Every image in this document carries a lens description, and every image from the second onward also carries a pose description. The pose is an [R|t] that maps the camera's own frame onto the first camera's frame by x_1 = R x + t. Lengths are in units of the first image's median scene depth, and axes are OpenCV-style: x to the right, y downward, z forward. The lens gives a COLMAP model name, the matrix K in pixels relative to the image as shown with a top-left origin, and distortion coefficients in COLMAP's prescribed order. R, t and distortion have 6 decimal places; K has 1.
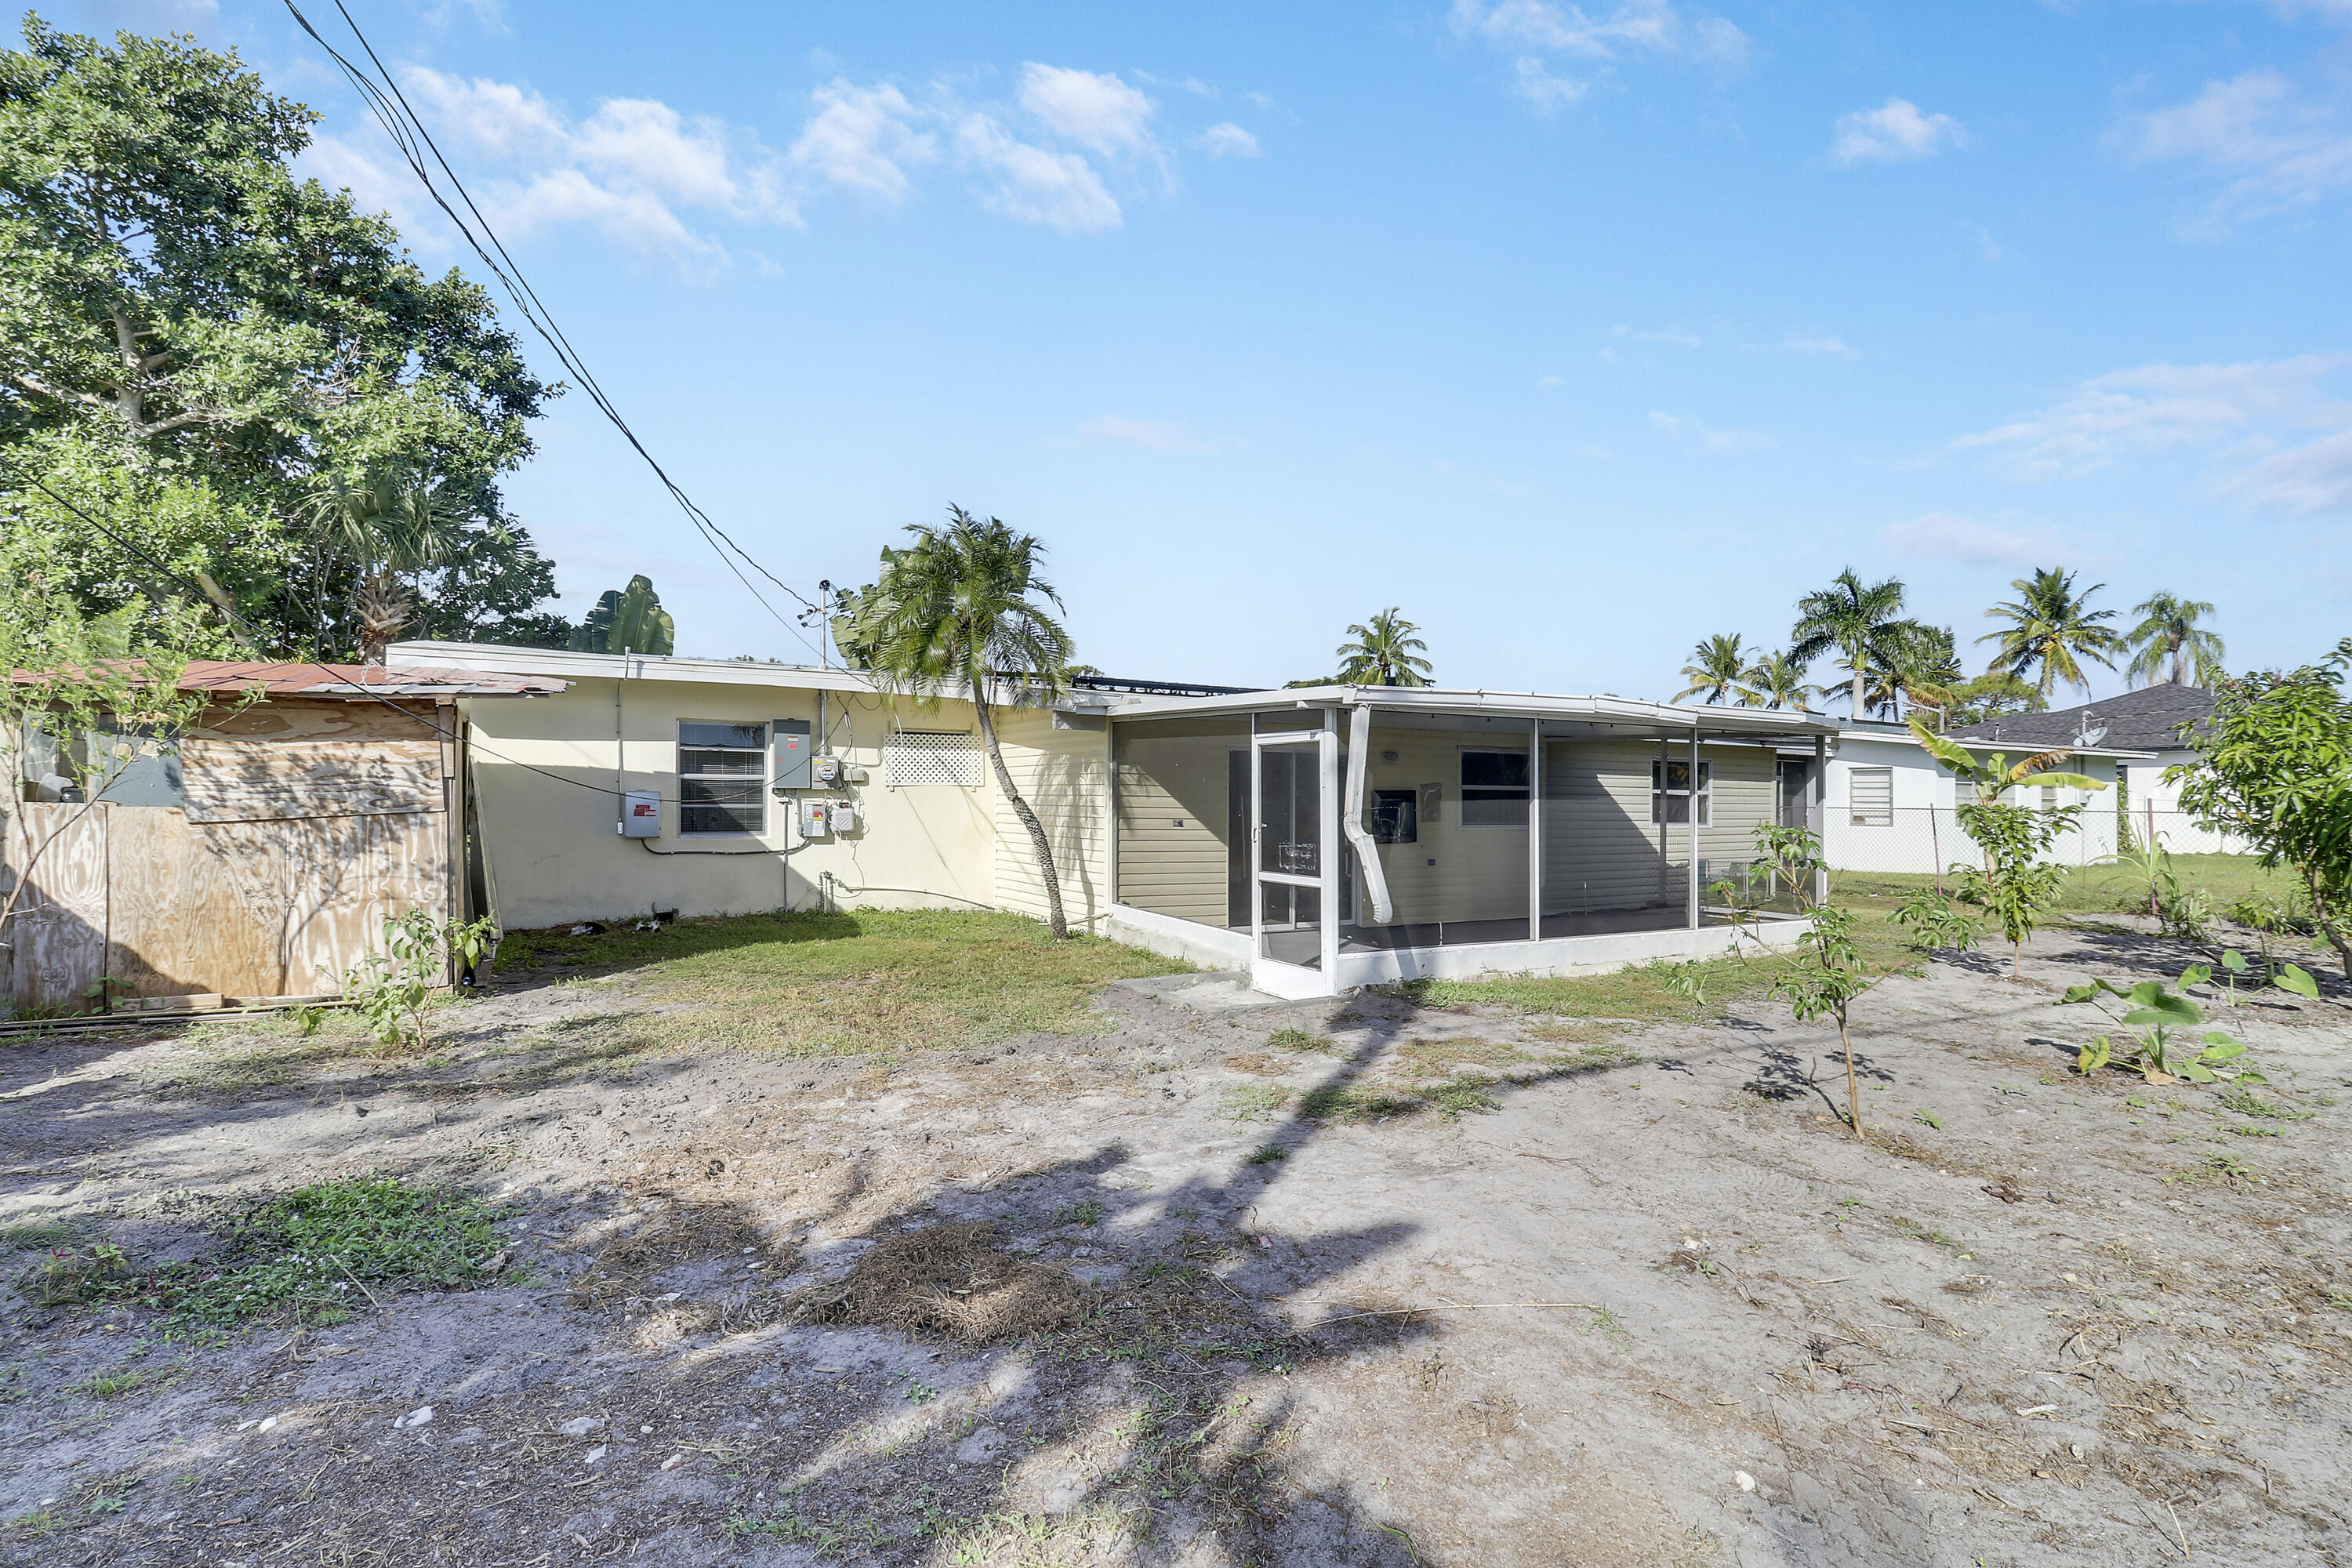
lens RADIAL K [[1099.5, 0, 1173.7], [0, 1099.5, 786.6], [0, 0, 1]] dist [-0.000783, -0.004863]
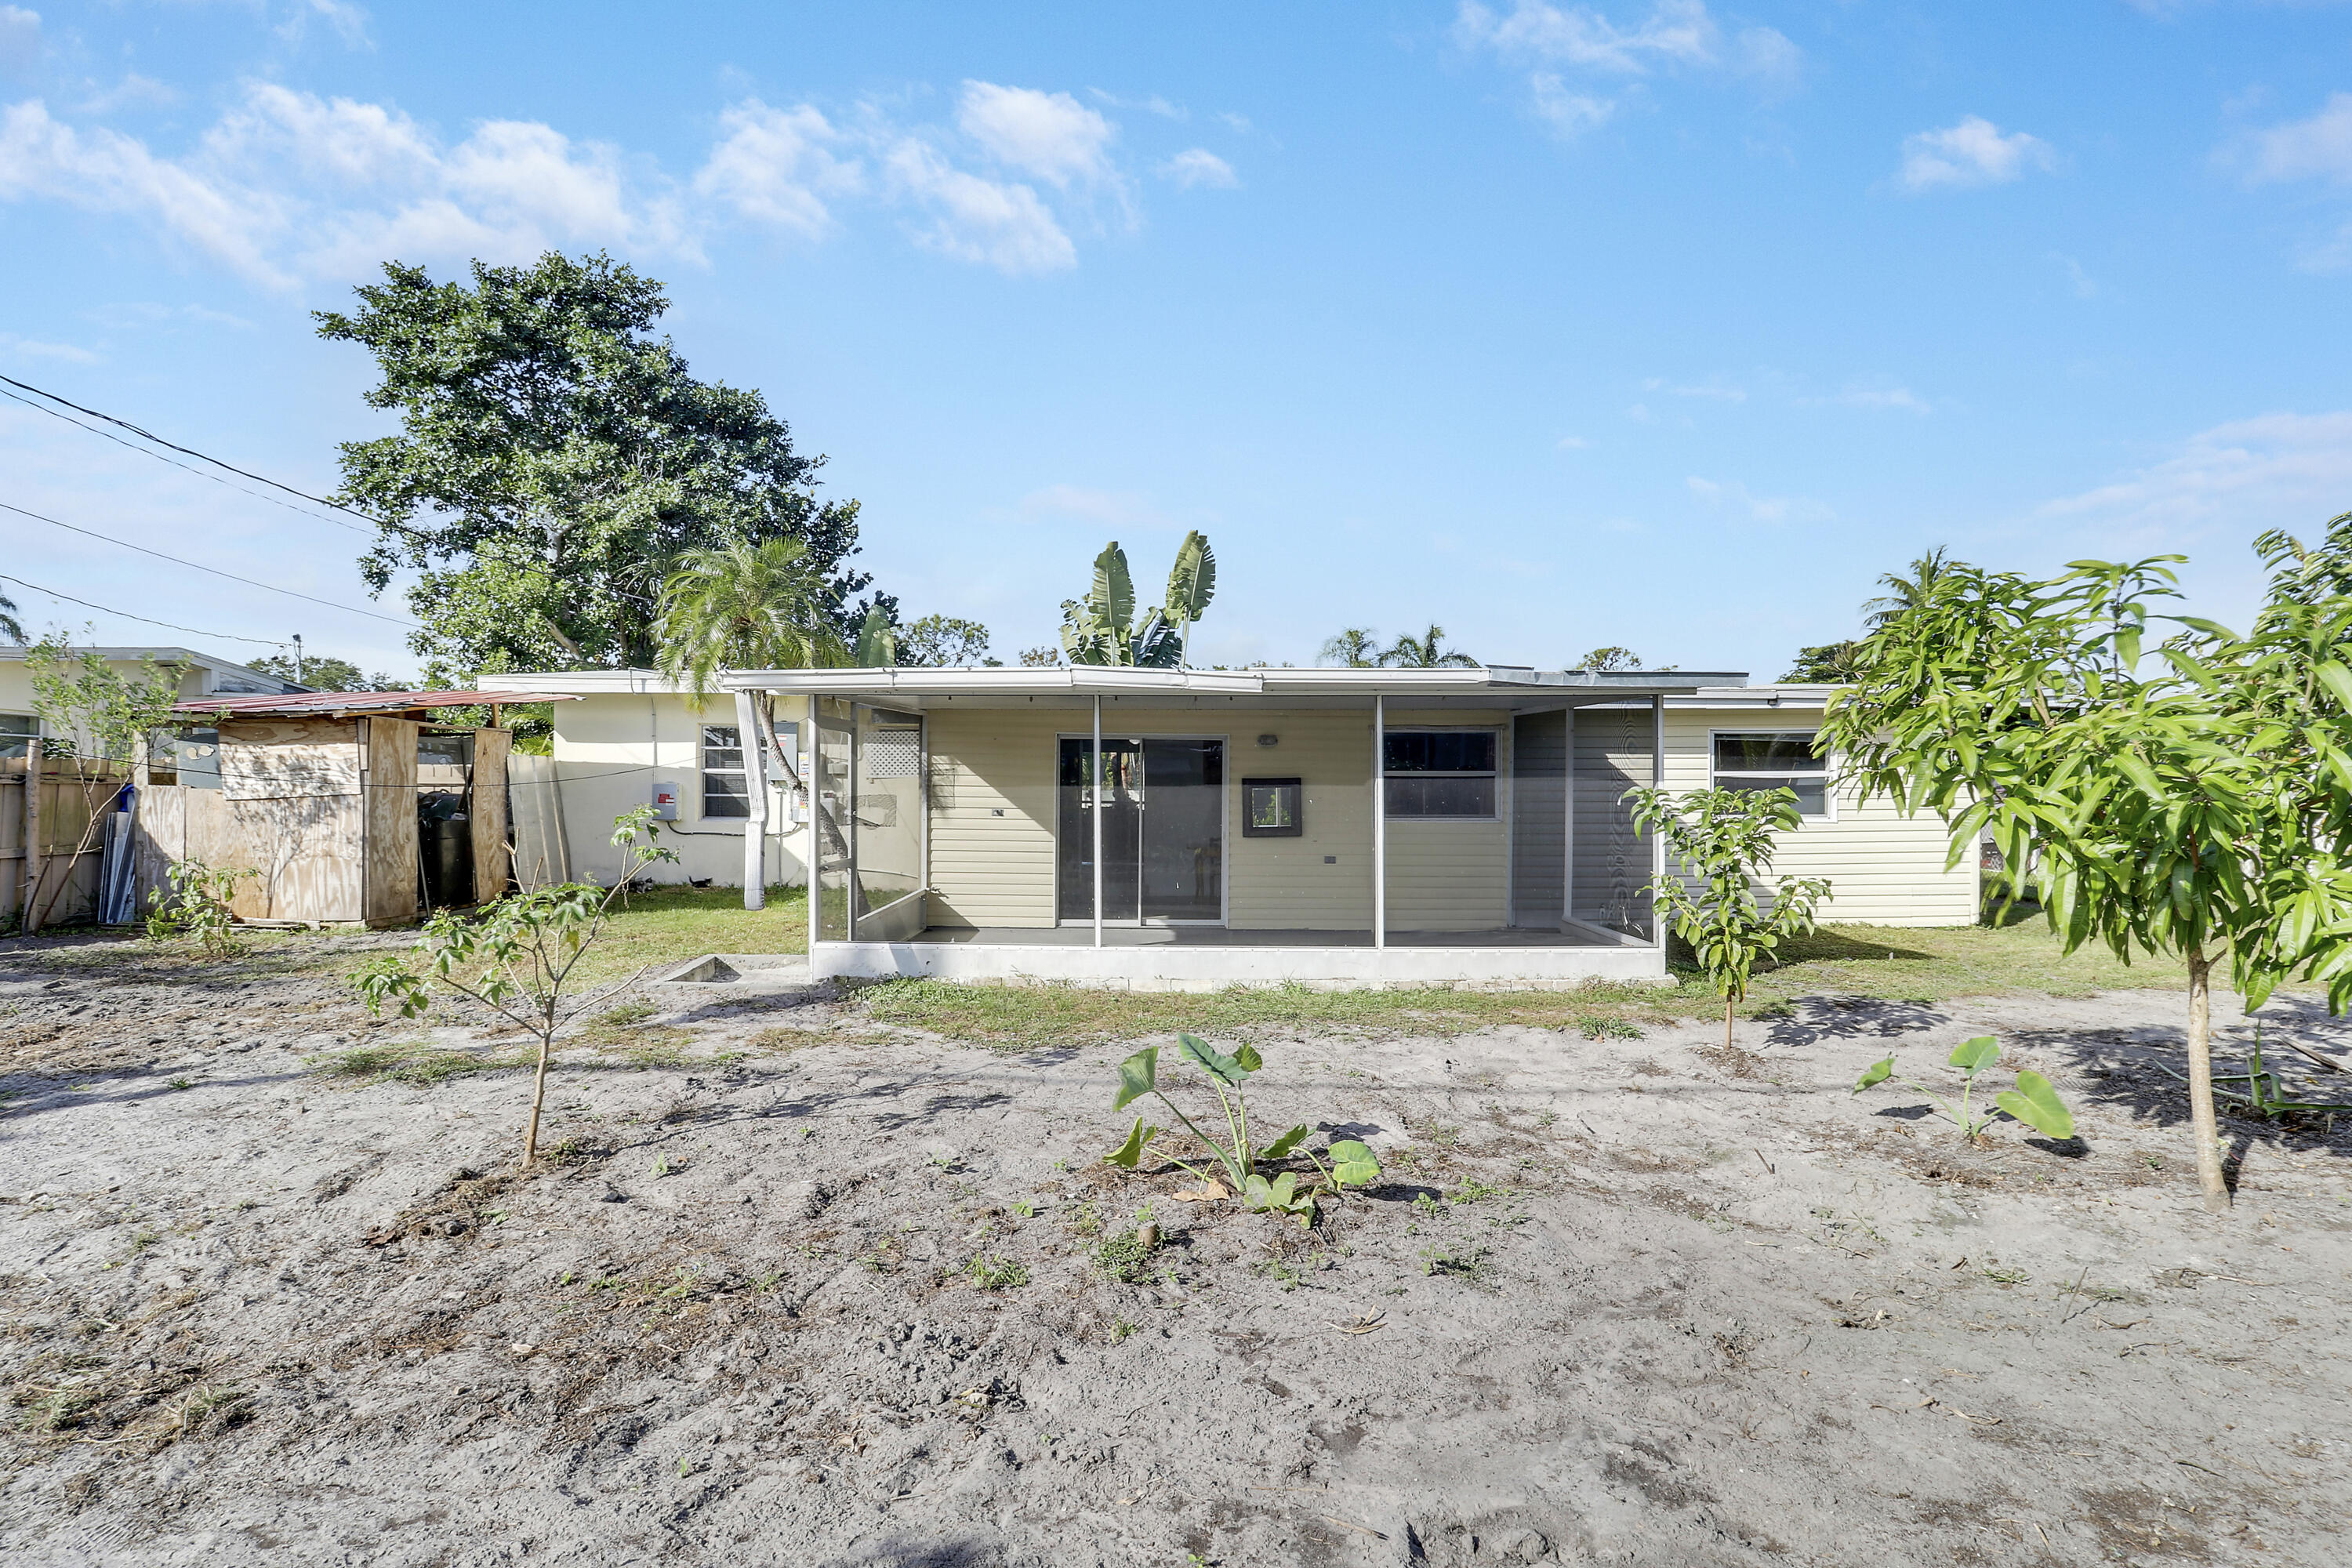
lens RADIAL K [[1099.5, 0, 1168.3], [0, 1099.5, 784.1], [0, 0, 1]] dist [-0.000783, -0.004863]
pose [[0.860874, -0.003849, -0.508804, 0.899542], [0.001638, 0.999987, -0.004792, 0.017861], [0.508816, 0.003292, 0.860869, 0.319585]]
